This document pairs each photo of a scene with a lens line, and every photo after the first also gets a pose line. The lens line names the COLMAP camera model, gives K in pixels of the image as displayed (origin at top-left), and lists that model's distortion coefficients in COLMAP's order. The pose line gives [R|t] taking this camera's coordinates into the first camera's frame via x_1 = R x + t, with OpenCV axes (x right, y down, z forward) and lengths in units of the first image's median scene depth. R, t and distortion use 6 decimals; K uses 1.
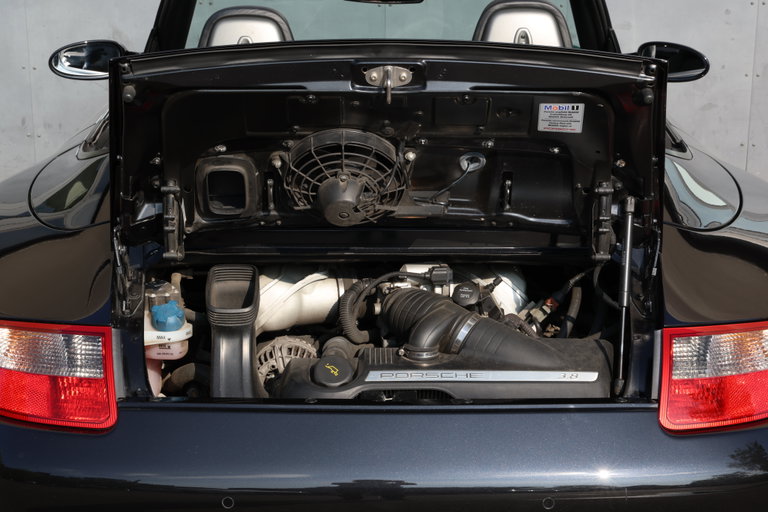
lens RADIAL K [[1721.9, 0, 384.0], [0, 1721.9, 256.0], [0, 0, 1]] dist [0.480473, -0.044737]
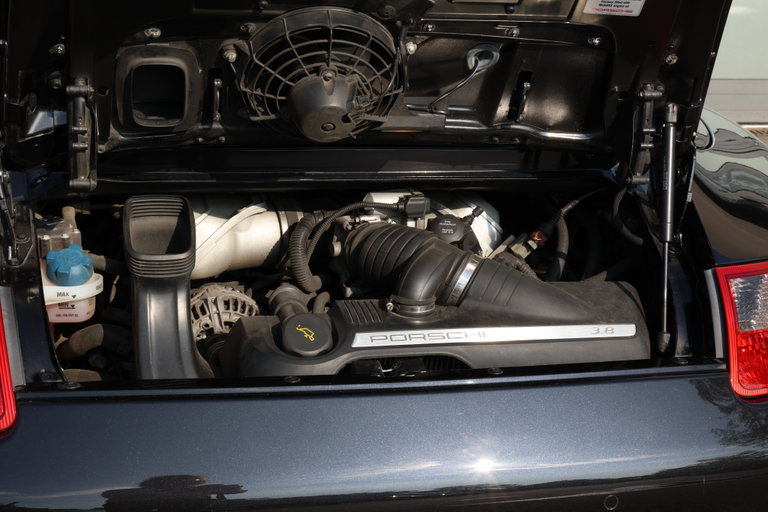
lens RADIAL K [[1258.4, 0, 384.0], [0, 1258.4, 256.0], [0, 0, 1]] dist [0.213889, 0.088827]
pose [[0.977496, -0.022534, 0.209745, -0.111492], [0.010564, 0.998260, 0.058016, 0.000334], [-0.210688, -0.054495, 0.976033, 0.453331]]
